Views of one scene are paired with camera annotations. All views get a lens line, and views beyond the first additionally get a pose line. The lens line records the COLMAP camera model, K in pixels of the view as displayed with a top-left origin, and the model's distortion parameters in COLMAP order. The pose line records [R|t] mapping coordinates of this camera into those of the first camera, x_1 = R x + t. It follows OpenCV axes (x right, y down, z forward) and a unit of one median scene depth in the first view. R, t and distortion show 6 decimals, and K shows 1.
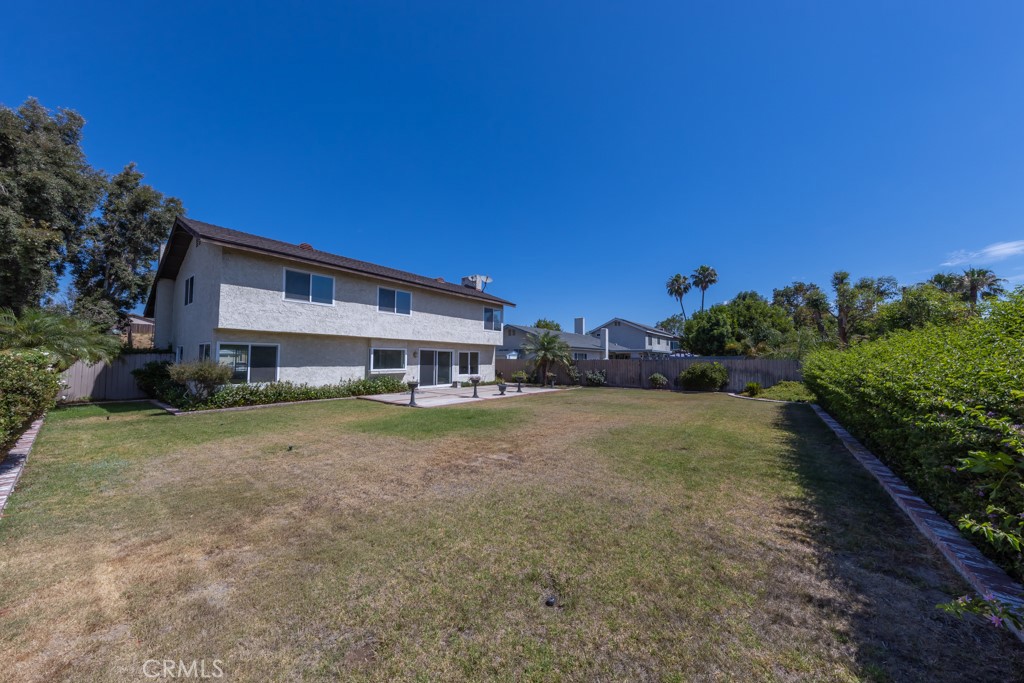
lens RADIAL K [[338.3, 0, 517.5], [0, 338.3, 344.1], [0, 0, 1]] dist [0.007309, -0.001100]
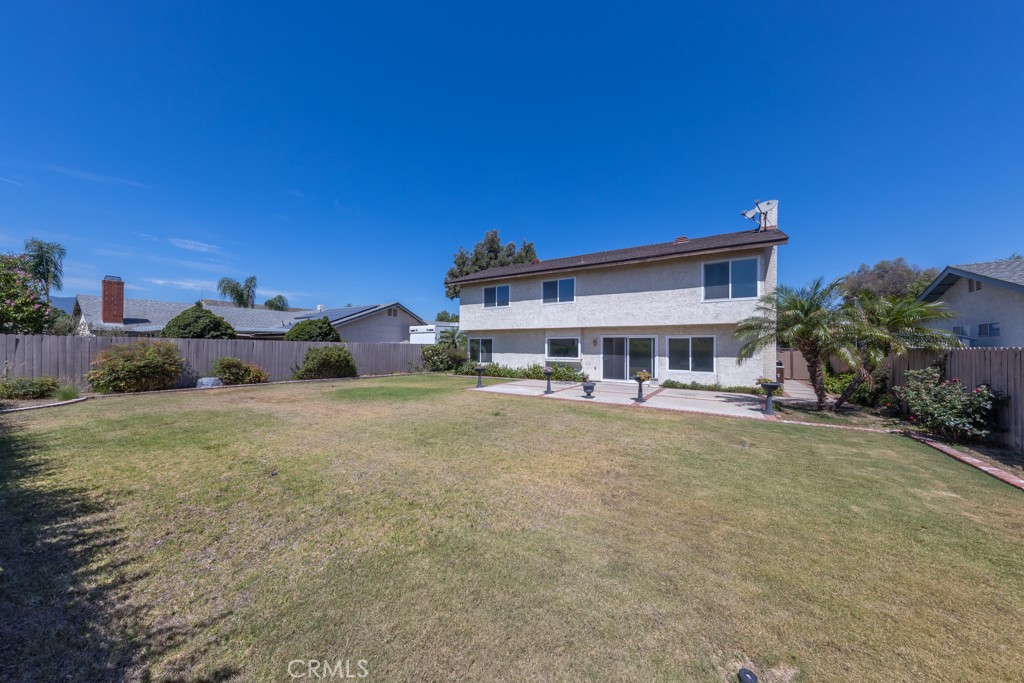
lens RADIAL K [[338.3, 0, 514.5], [0, 338.3, 343.0], [0, 0, 1]] dist [0.007309, -0.001100]
pose [[0.067531, -0.020471, -0.997507, 0.661758], [0.037476, 0.999136, -0.017968, 0.044886], [0.997013, -0.036169, 0.068240, 0.824554]]
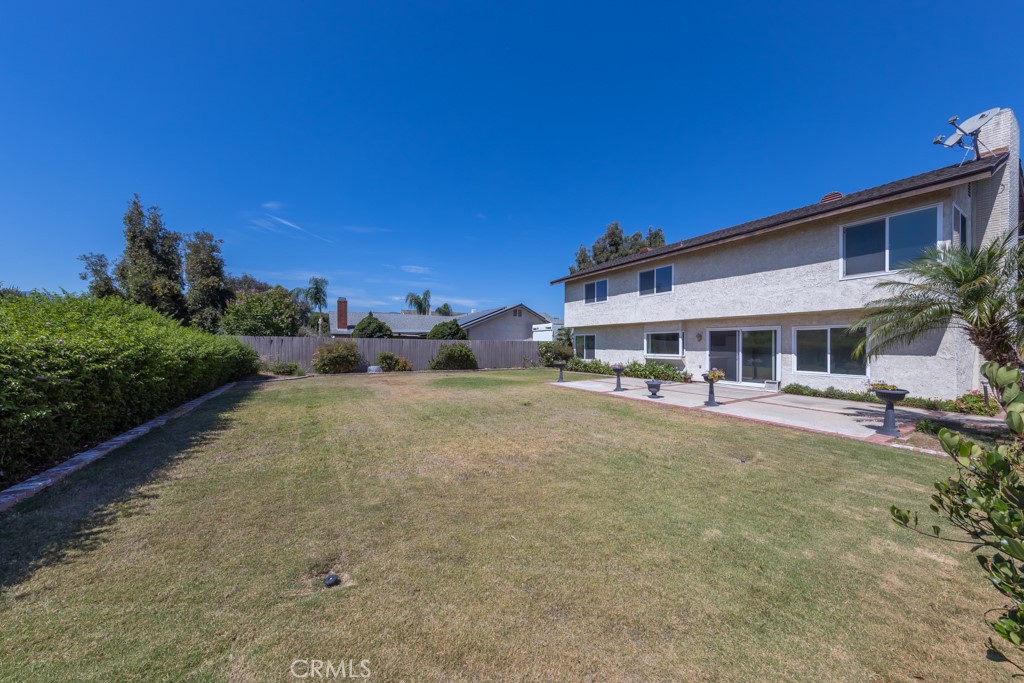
lens RADIAL K [[338.3, 0, 515.1], [0, 338.3, 343.5], [0, 0, 1]] dist [0.007309, -0.001100]
pose [[-0.389997, -0.012873, -0.920726, 0.658982], [0.033949, 0.999021, -0.028348, 0.059856], [0.920190, -0.042313, -0.389178, 1.038136]]
